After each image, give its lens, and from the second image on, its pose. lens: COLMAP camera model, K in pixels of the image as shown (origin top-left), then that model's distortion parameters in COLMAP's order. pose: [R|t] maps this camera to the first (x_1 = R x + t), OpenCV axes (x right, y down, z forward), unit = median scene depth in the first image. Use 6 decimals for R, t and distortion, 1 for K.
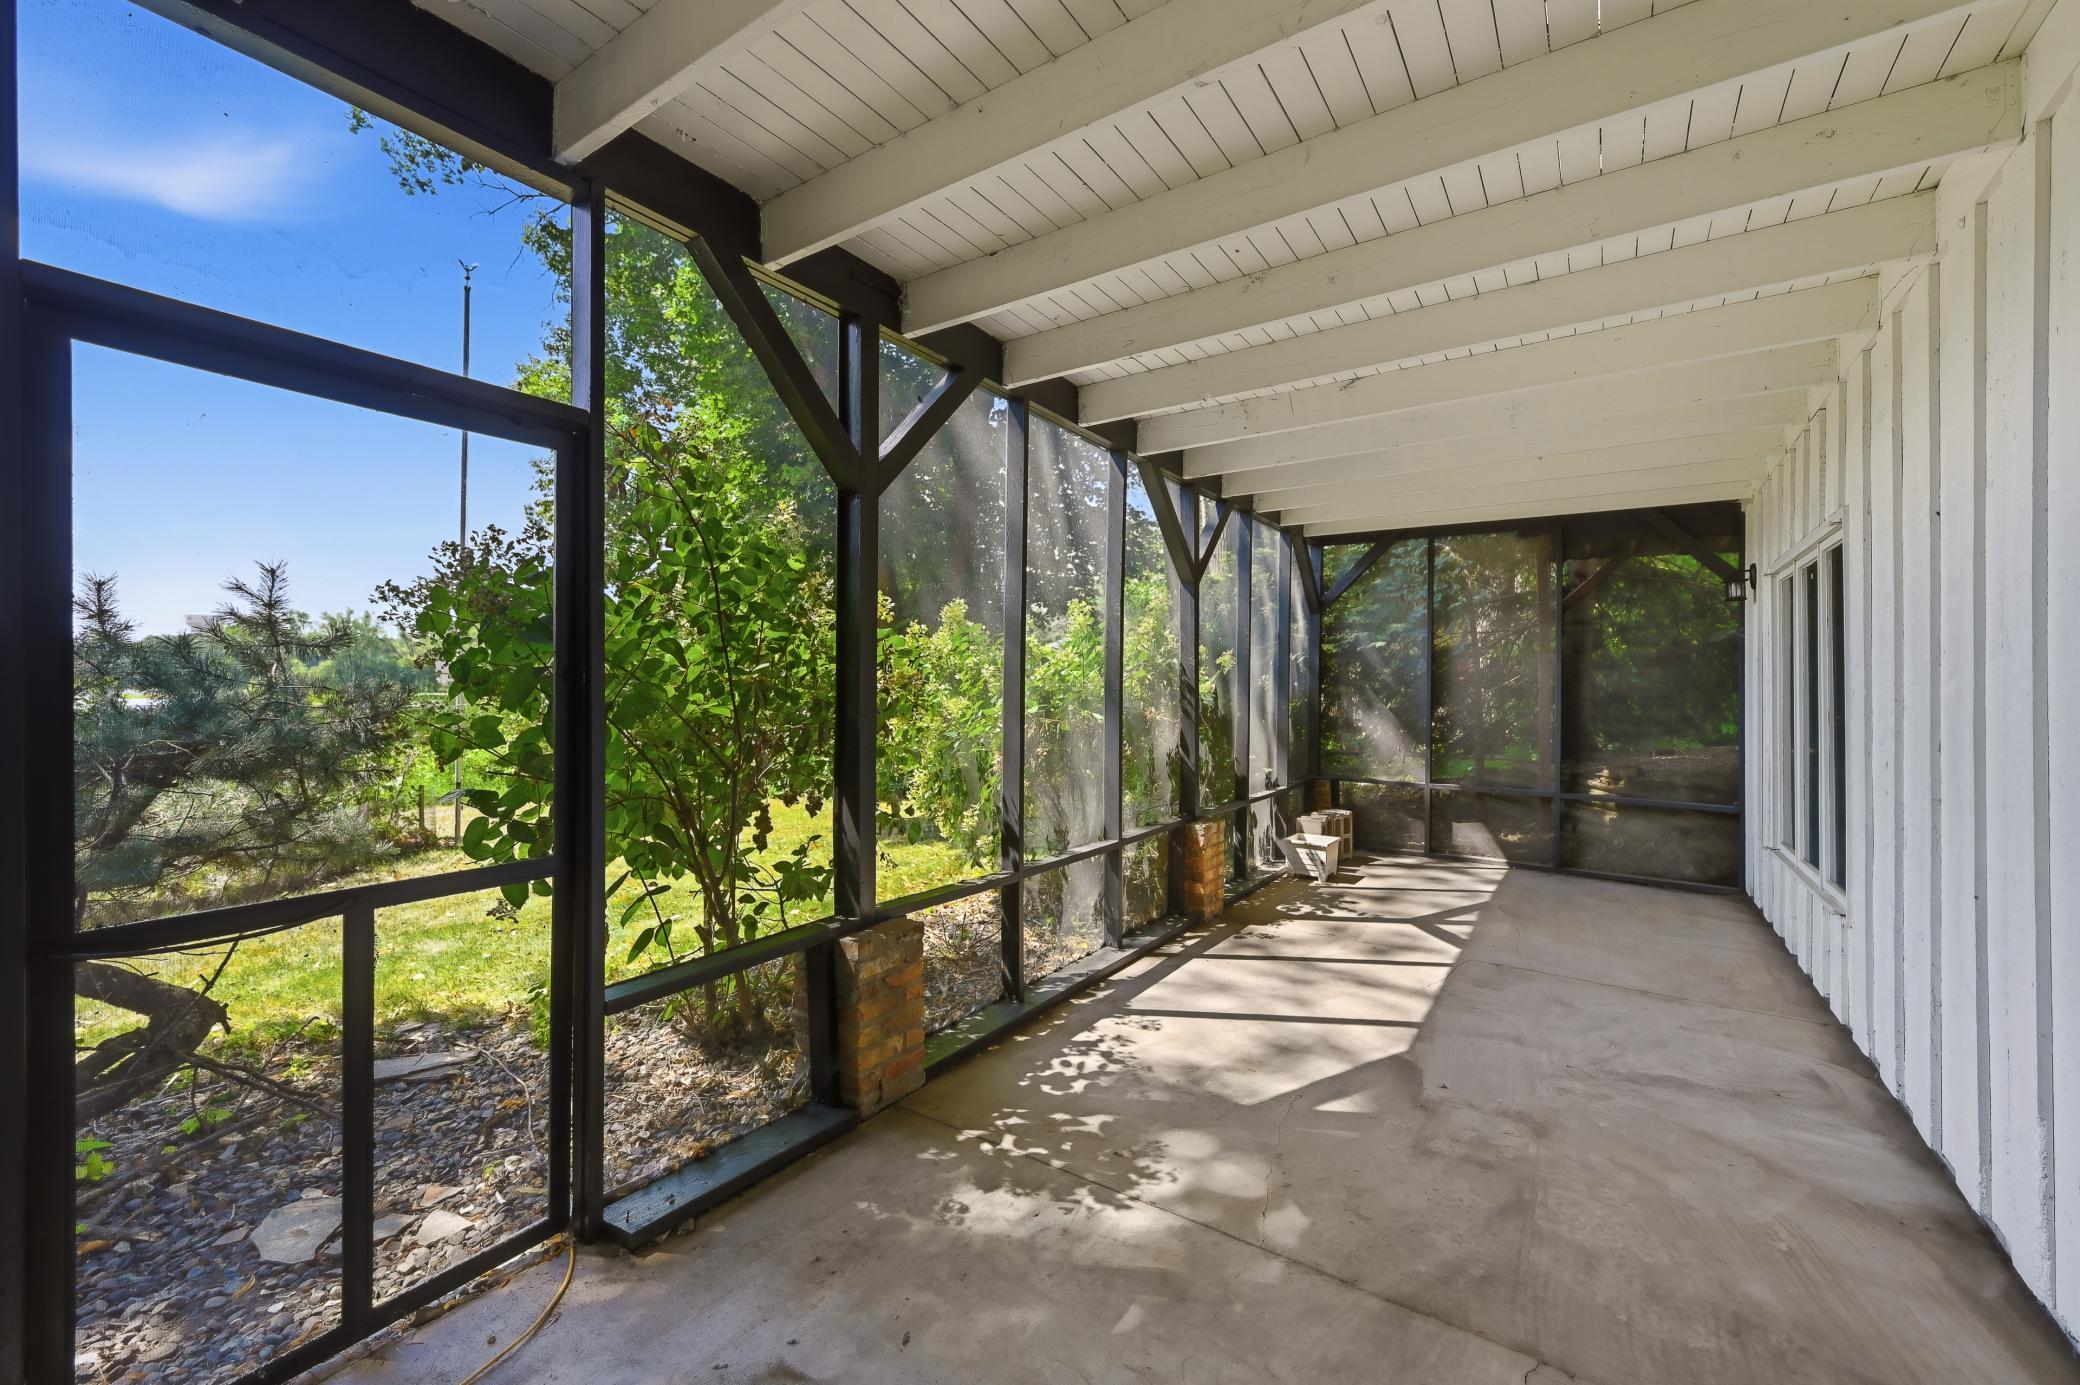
lens RADIAL K [[844.0, 0, 1028.8], [0, 844.0, 686.0], [0, 0, 1]] dist [0.002439, 0.000273]
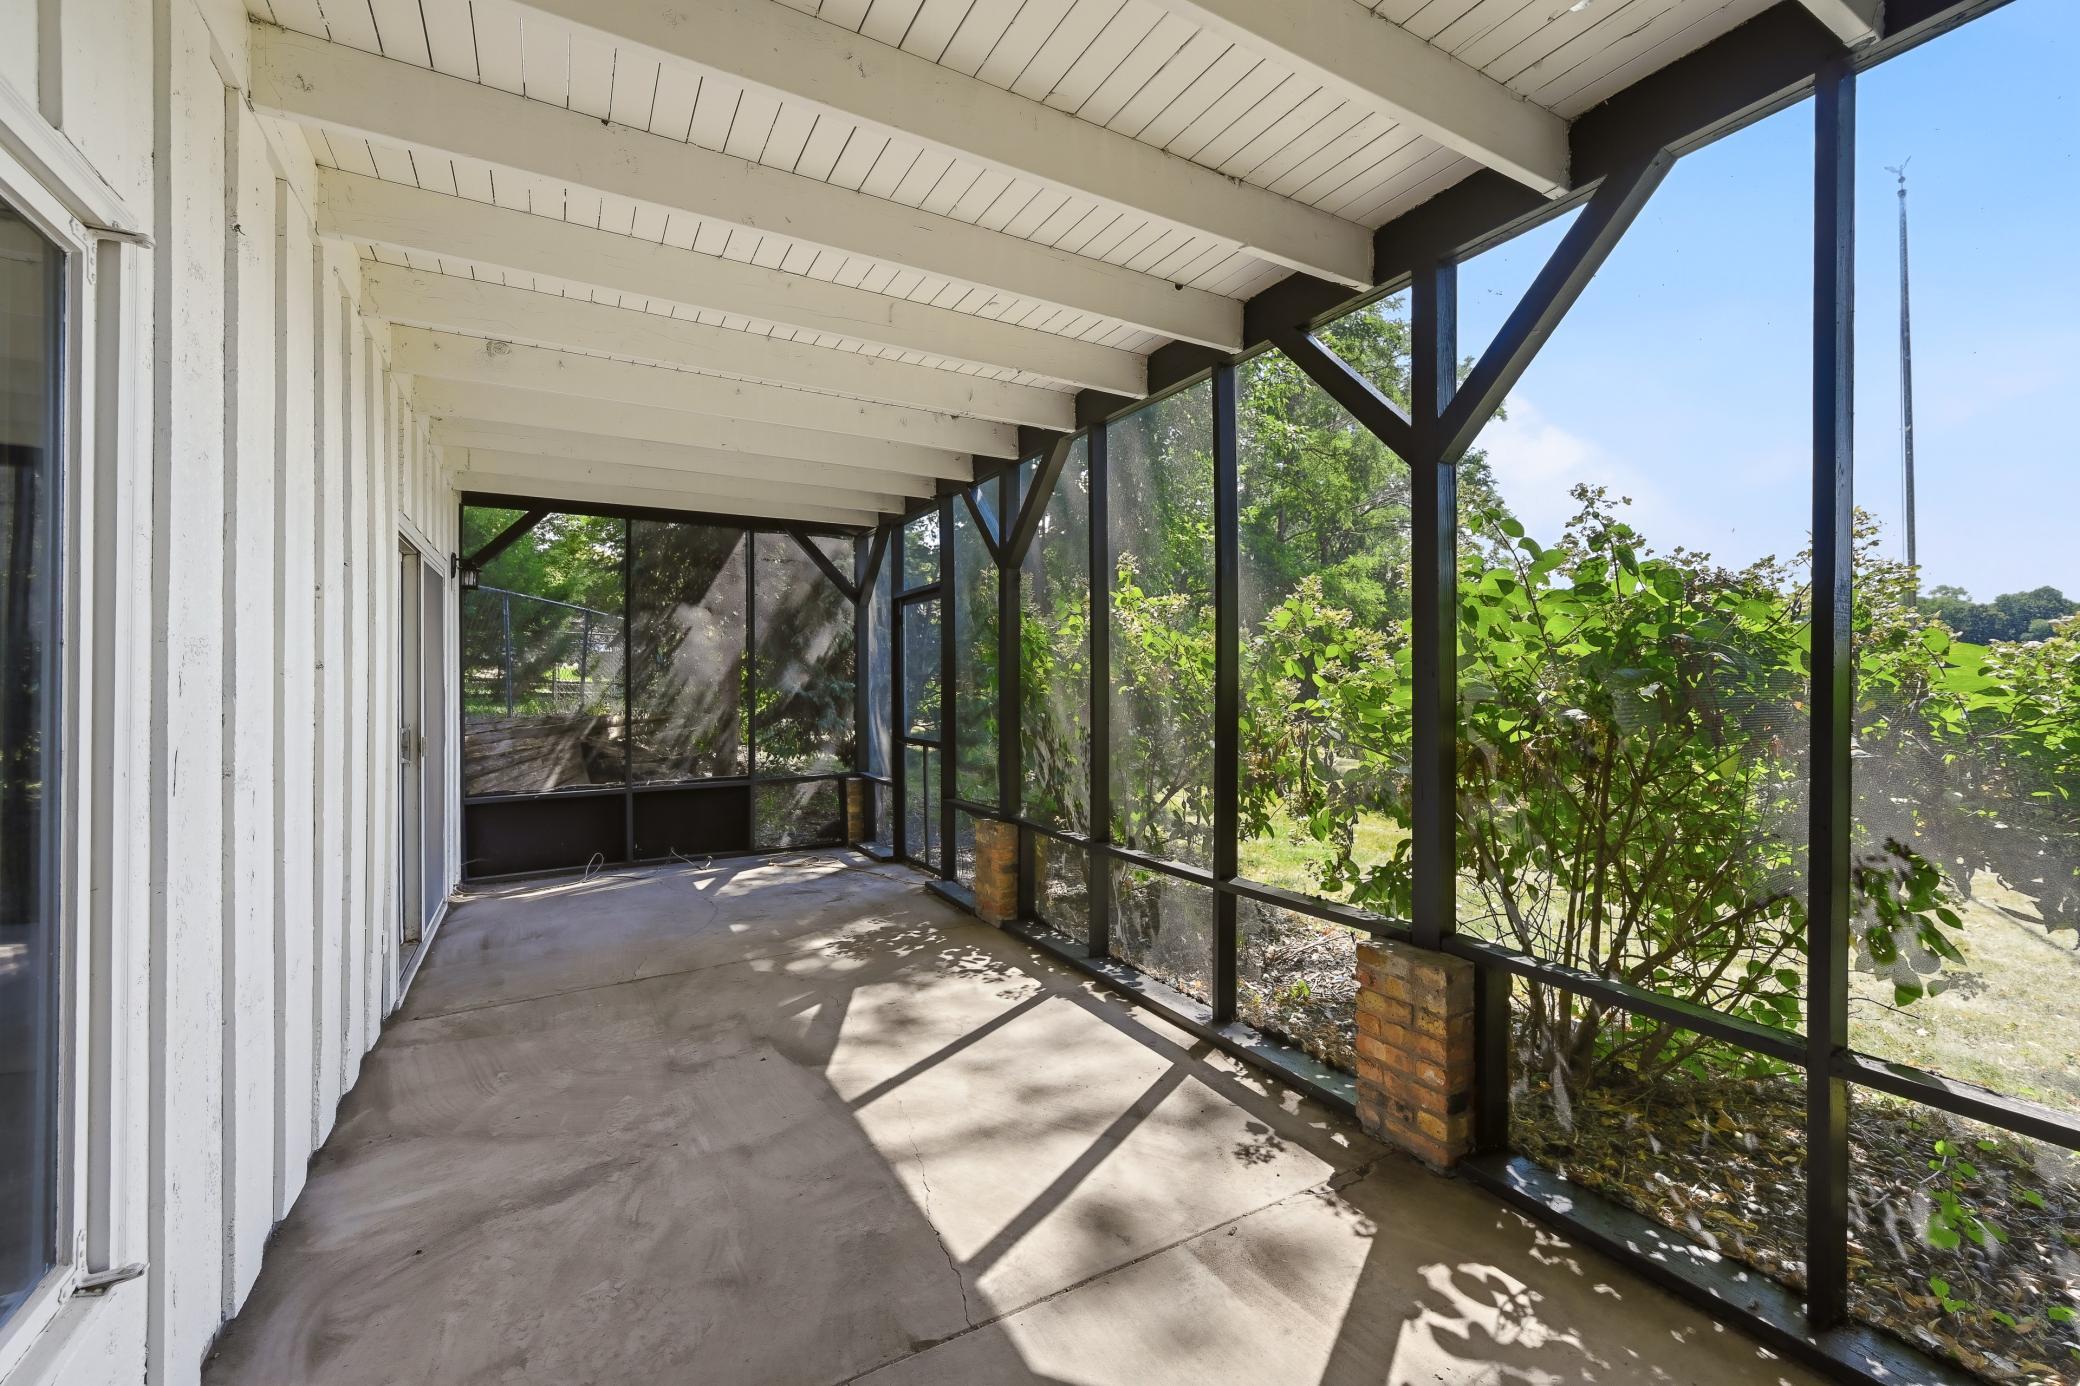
lens RADIAL K [[844.0, 0, 1029.5], [0, 844.0, 684.2], [0, 0, 1]] dist [0.002439, 0.000273]
pose [[-0.440786, -0.002475, -0.897609, 1.199882], [-0.000273, 0.999997, -0.002624, 0.011928], [0.897612, -0.000911, -0.440785, 1.638009]]
